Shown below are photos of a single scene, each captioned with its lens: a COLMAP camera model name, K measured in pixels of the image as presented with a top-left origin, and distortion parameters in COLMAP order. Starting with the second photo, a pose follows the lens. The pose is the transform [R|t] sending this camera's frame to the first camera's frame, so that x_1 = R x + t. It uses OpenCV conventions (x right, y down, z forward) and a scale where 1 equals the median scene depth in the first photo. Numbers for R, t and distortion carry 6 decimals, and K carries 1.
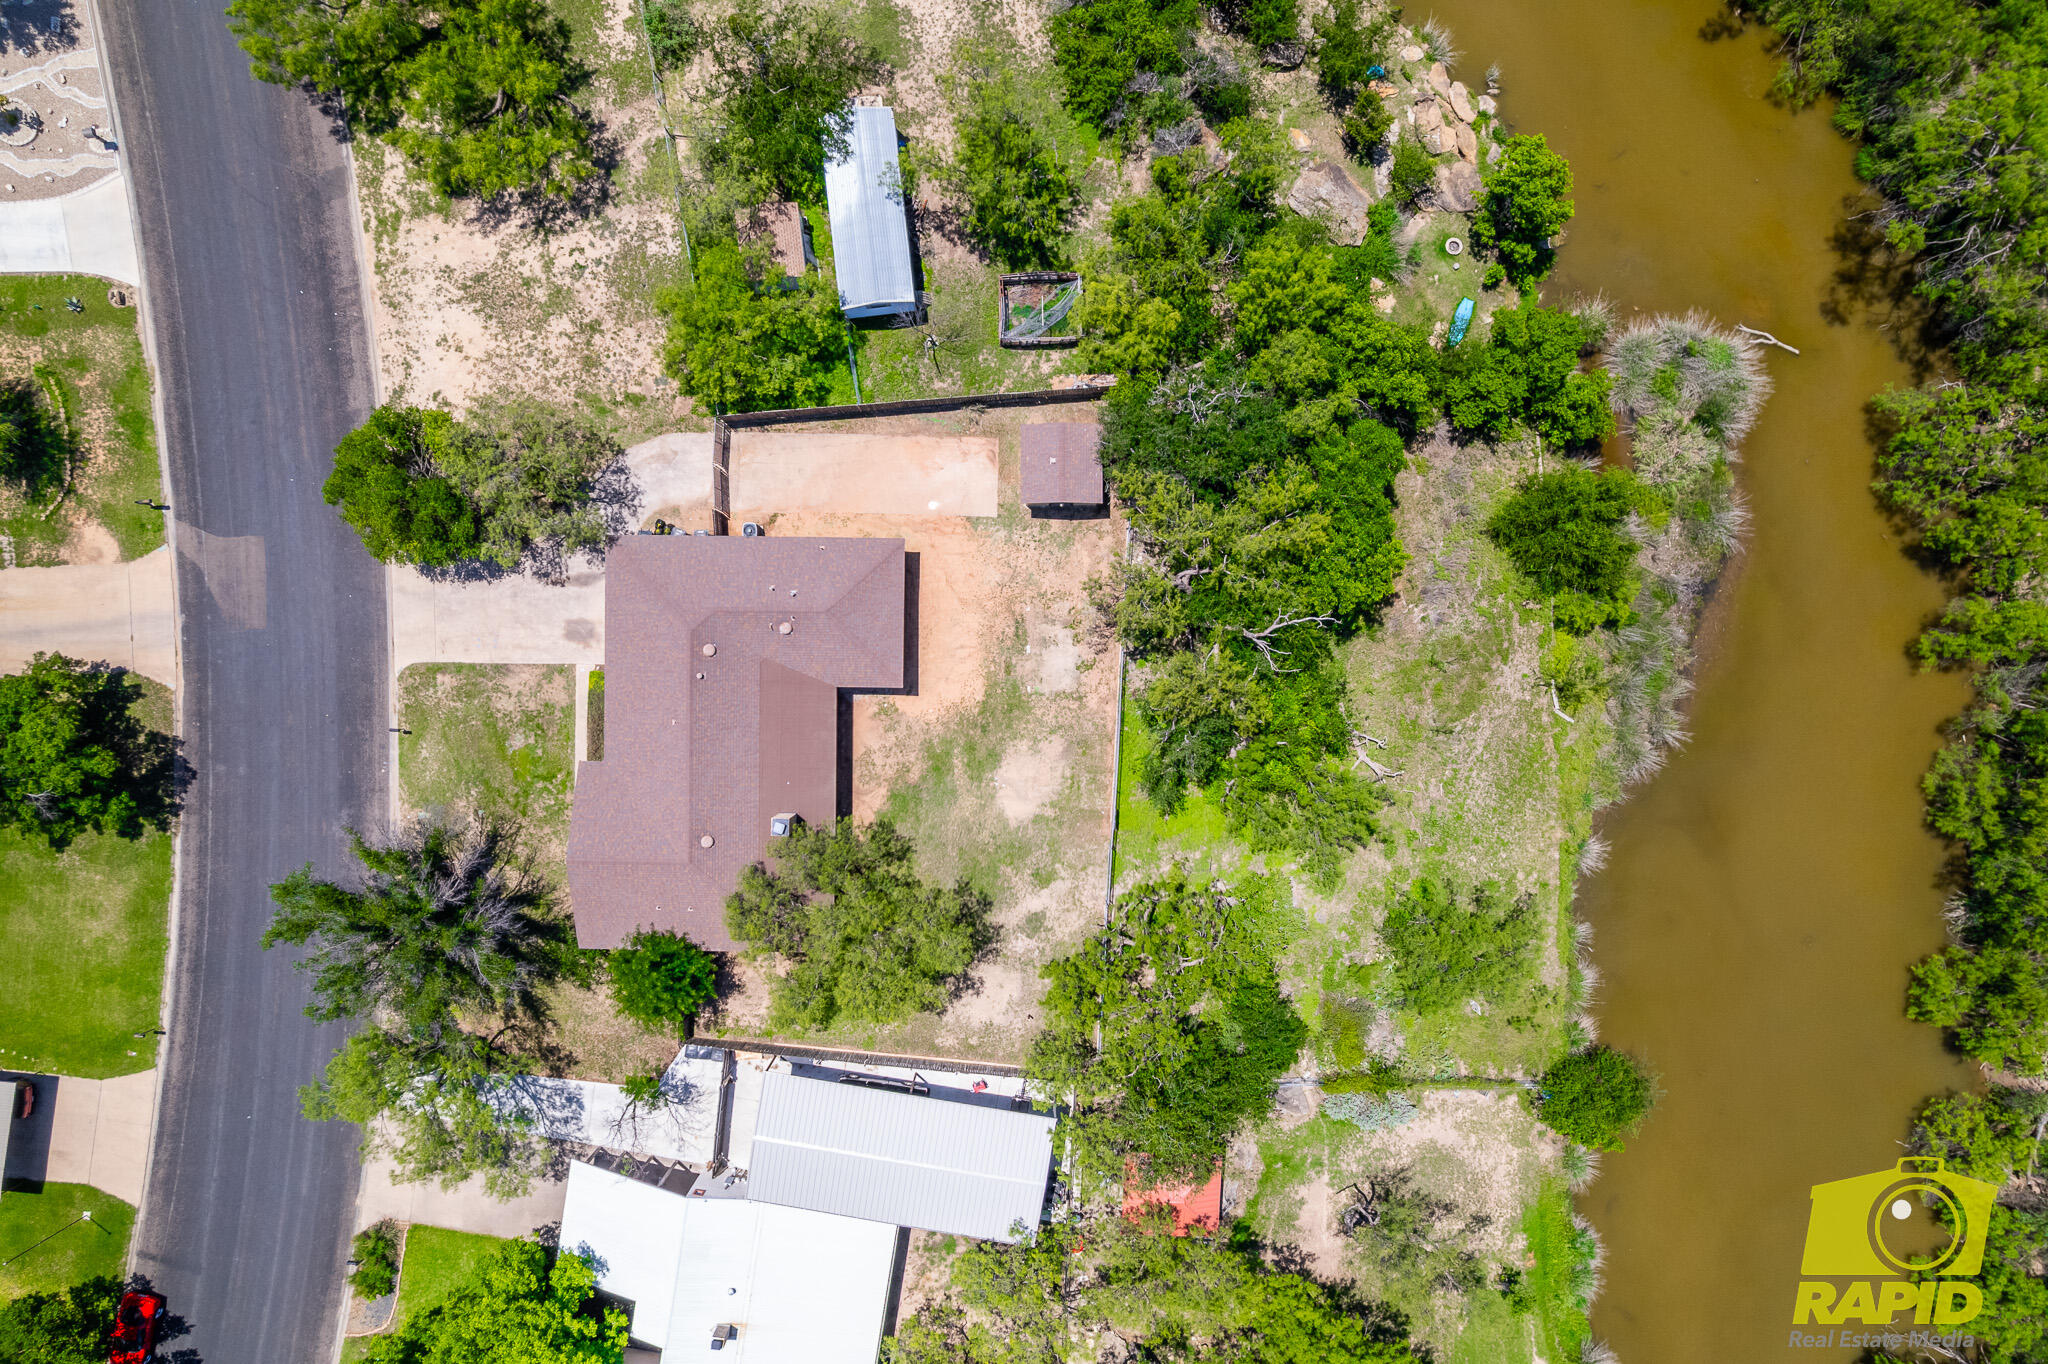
lens RADIAL K [[1312.6, 0, 1024.0], [0, 1312.6, 682.0], [0, 0, 1]] dist [-0.076490, 0.074959]
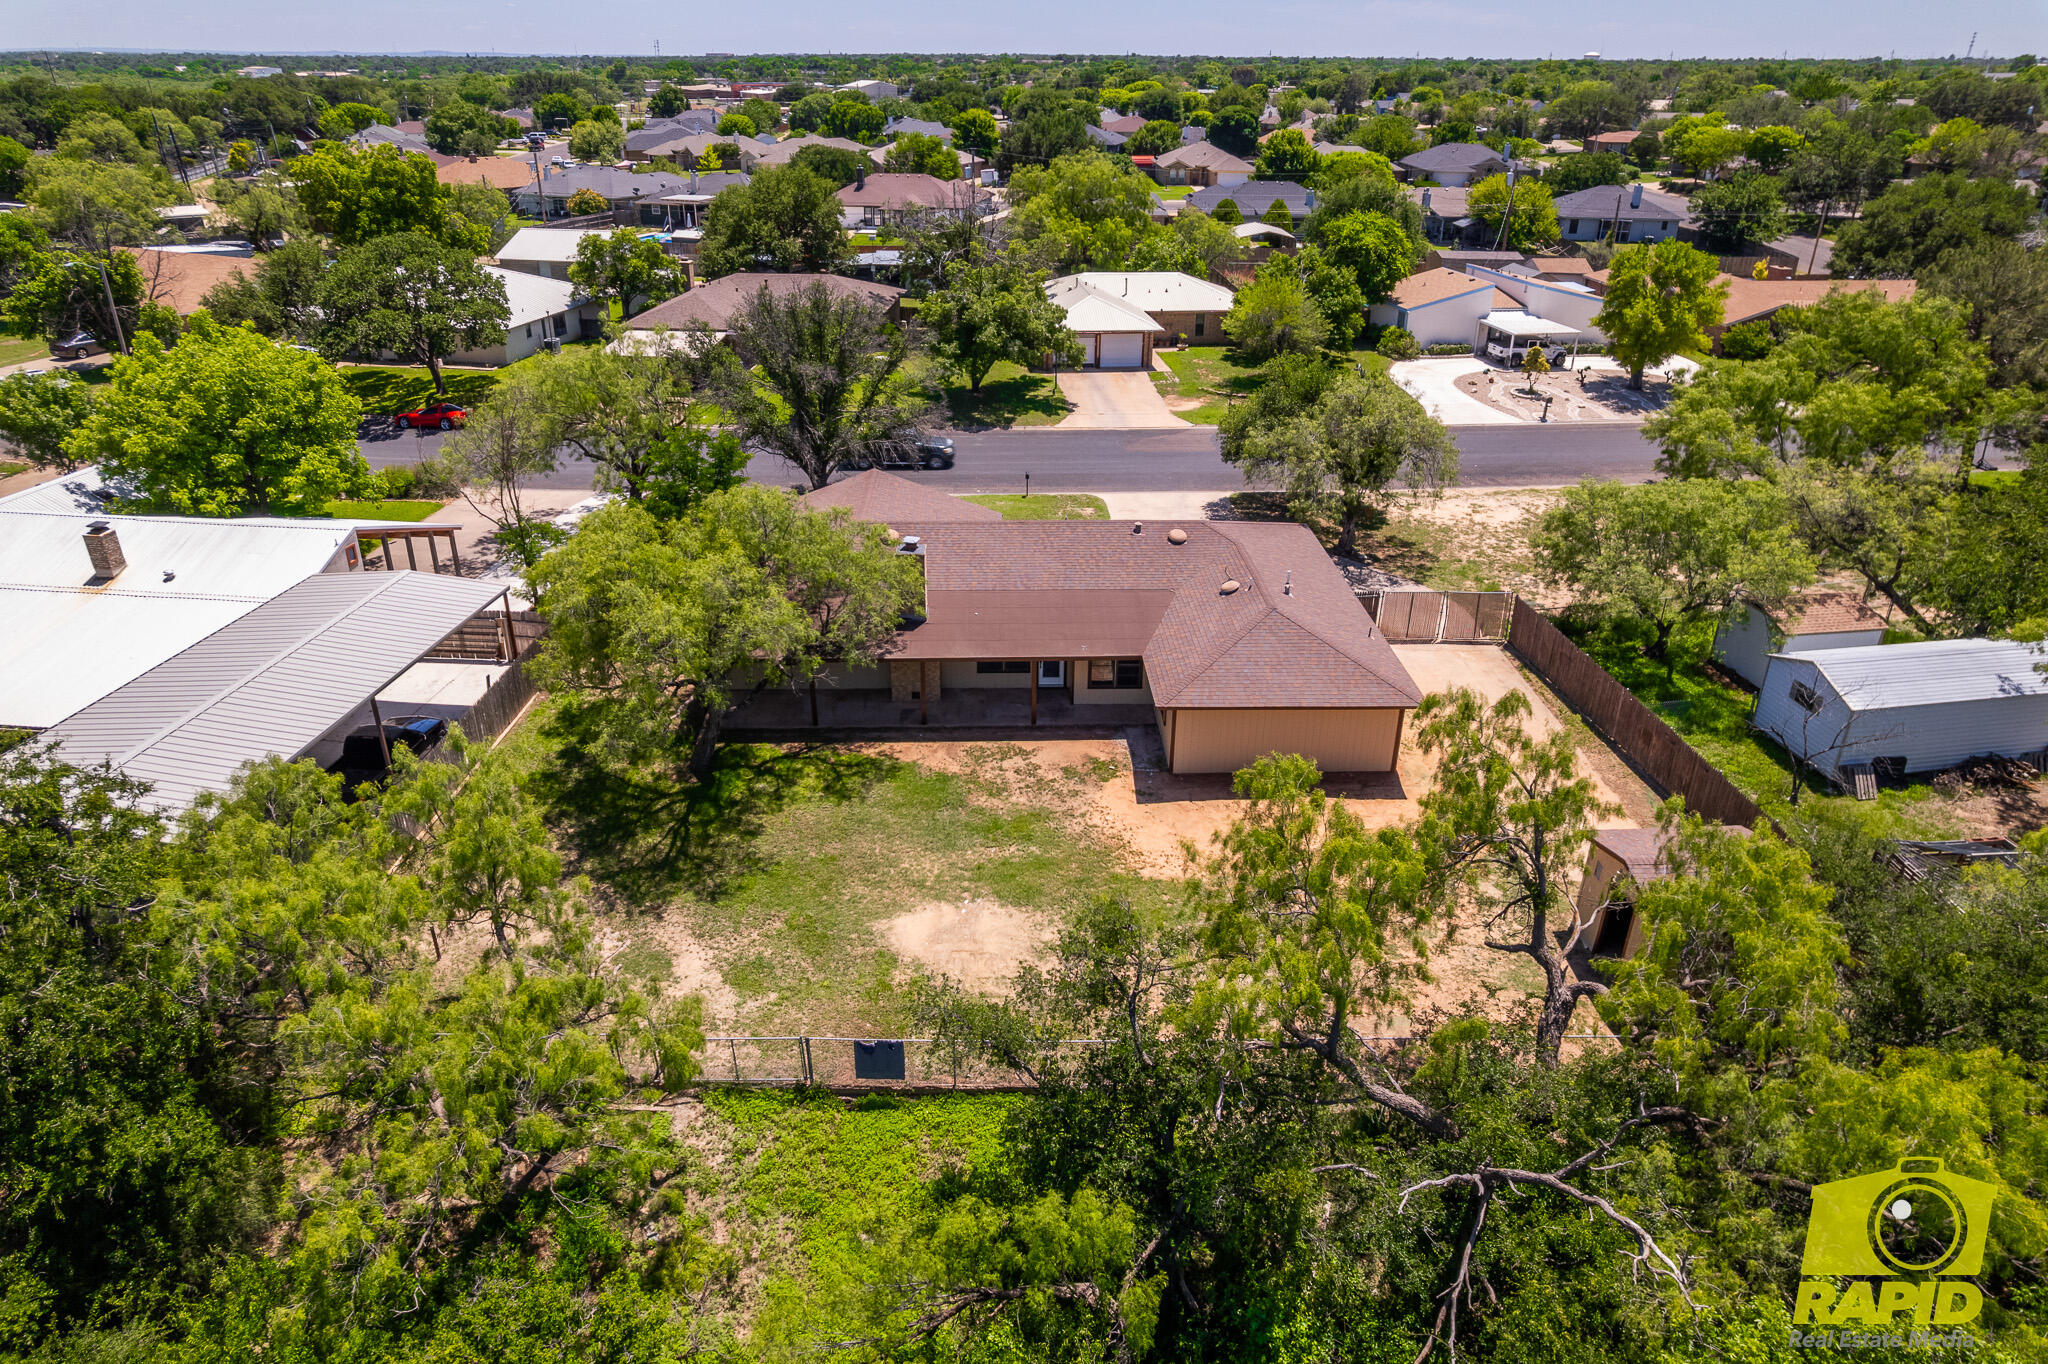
lens RADIAL K [[1316.1, 0, 1024.0], [0, 1316.1, 682.0], [0, 0, 1]] dist [-0.082027, 0.063228]
pose [[0.041081, 0.431704, -0.901079, 0.373562], [-0.998468, -0.015721, -0.053053, 0.085565], [-0.037069, 0.901878, 0.430397, 0.735883]]
